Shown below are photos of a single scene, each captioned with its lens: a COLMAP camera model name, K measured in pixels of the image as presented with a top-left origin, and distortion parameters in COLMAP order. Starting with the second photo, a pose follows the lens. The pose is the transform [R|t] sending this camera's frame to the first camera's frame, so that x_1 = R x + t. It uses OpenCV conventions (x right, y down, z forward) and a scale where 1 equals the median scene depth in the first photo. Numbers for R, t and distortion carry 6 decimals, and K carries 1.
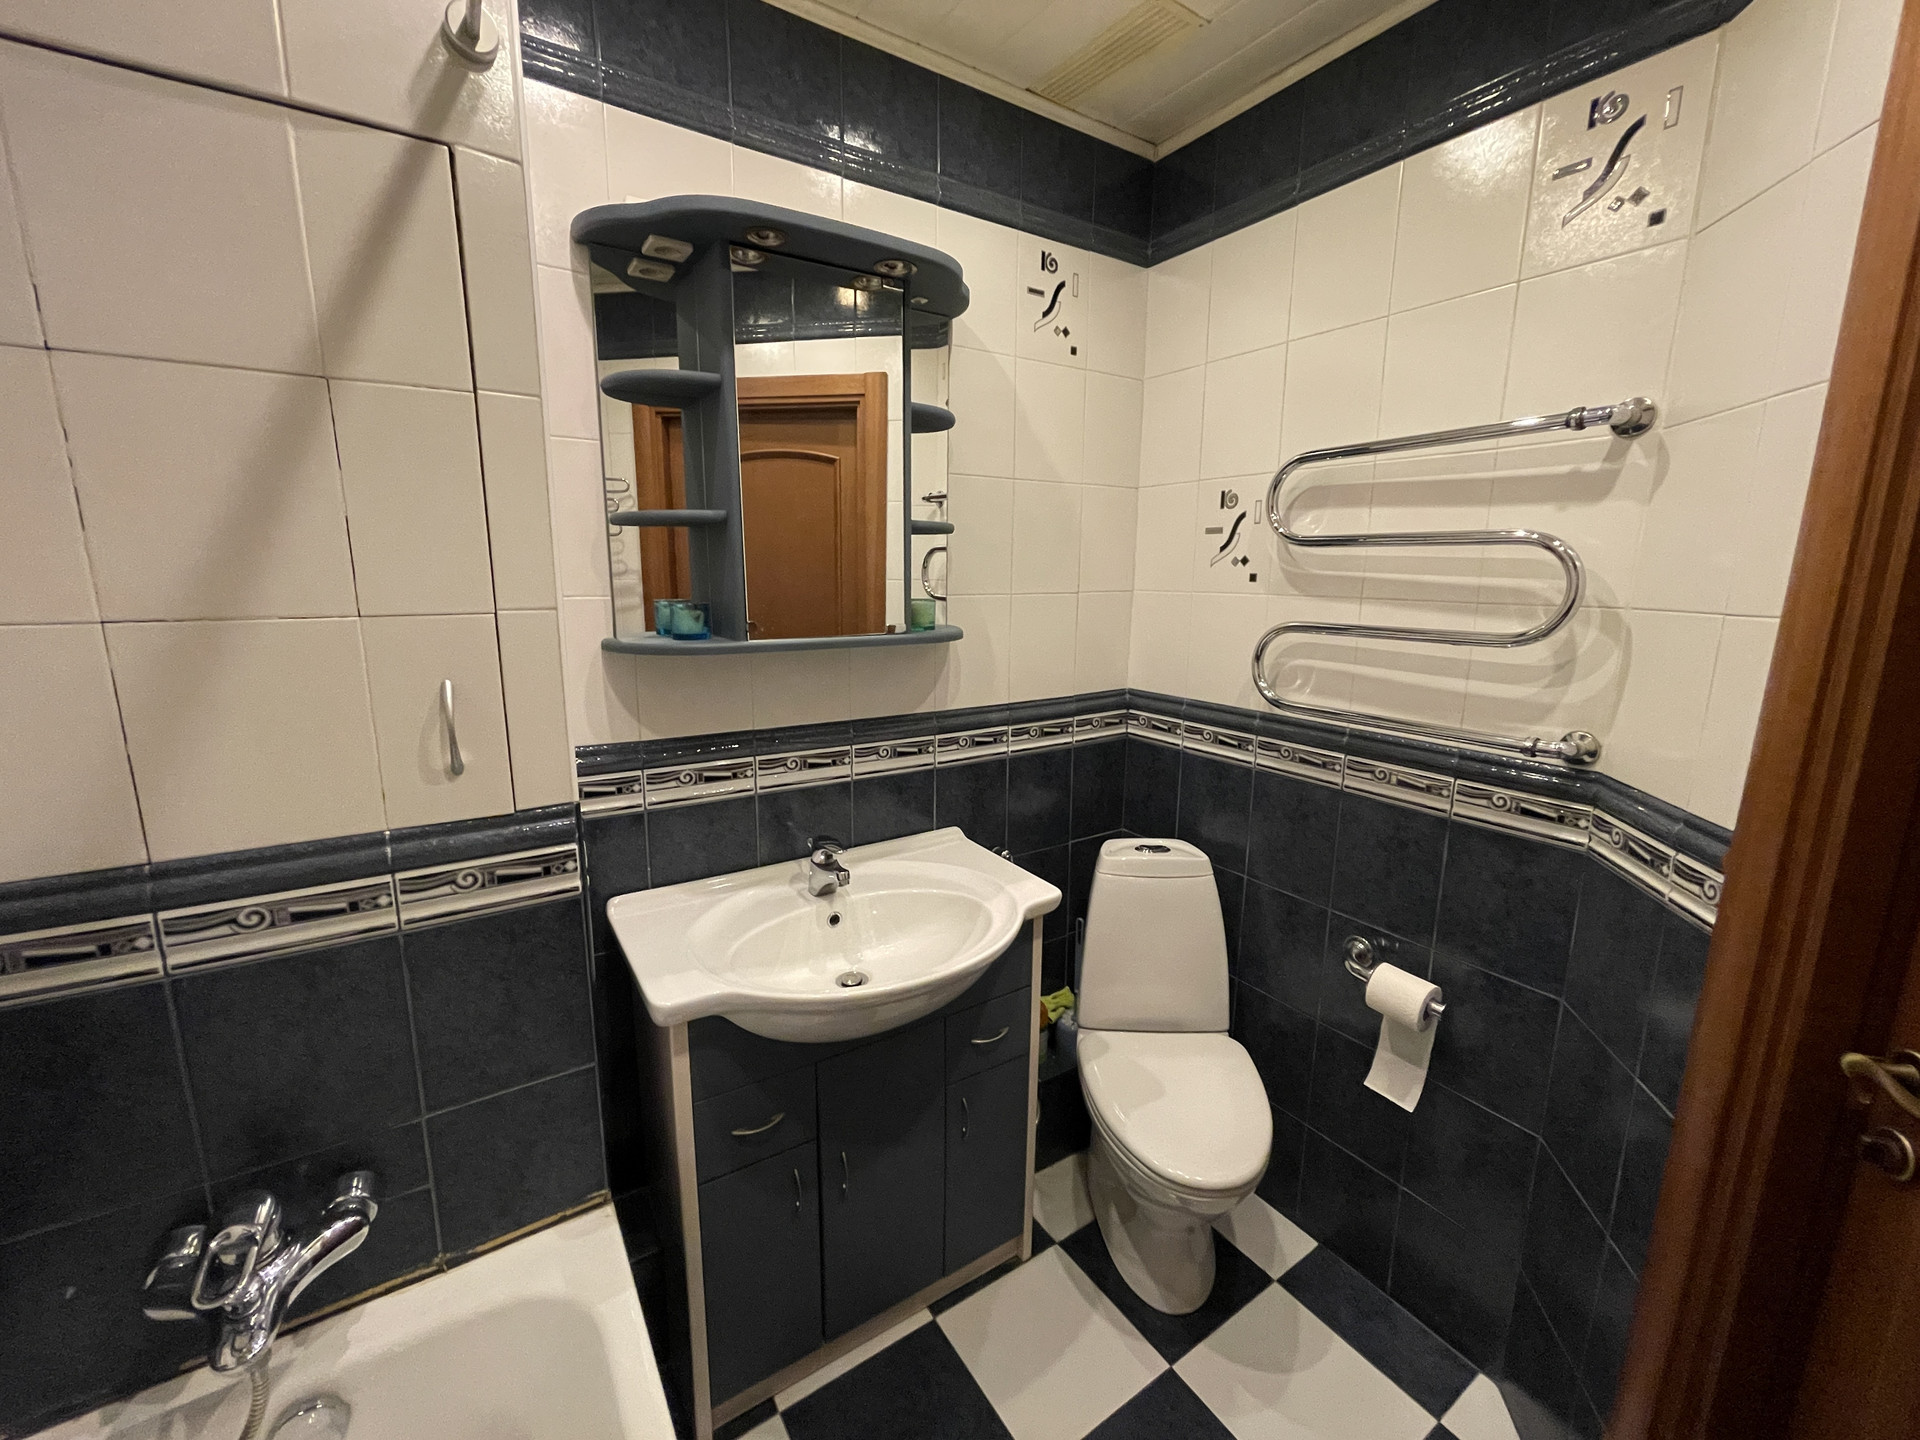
lens RADIAL K [[774.7, 0, 965.3], [0, 774.7, 711.2], [0, 0, 1]] dist [-0.000637, -0.000052]
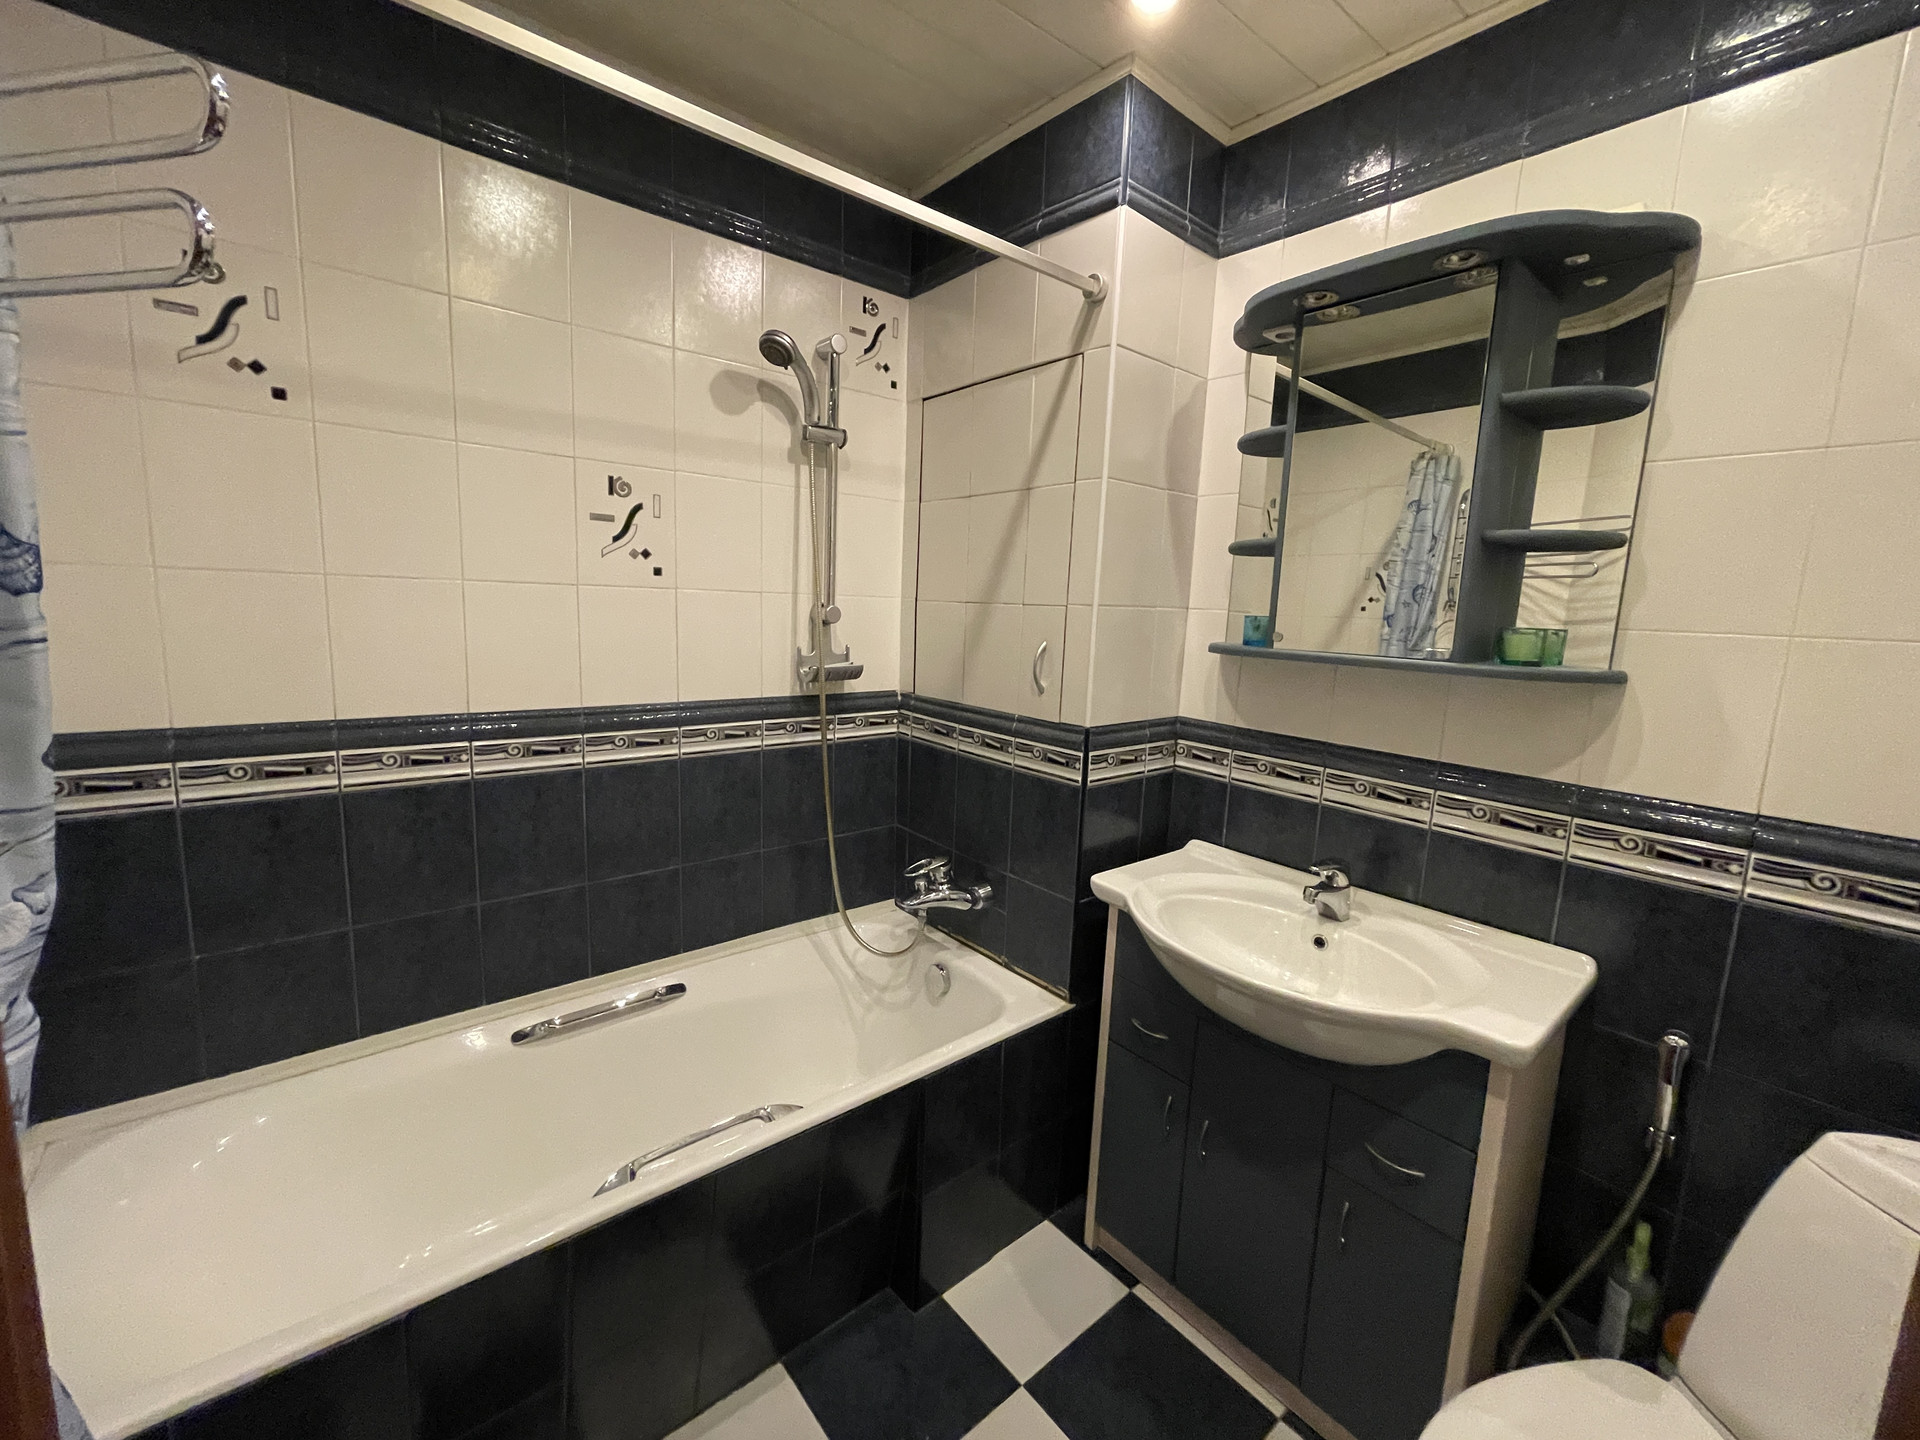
lens RADIAL K [[776.9, 0, 954.7], [0, 776.9, 712.9], [0, 0, 1]] dist [-0.008722, -0.000202]
pose [[0.103906, 0.131196, -0.985896, 1.100197], [-0.222776, 0.969146, 0.105488, -0.020175], [0.969316, 0.208673, 0.129927, 0.565863]]
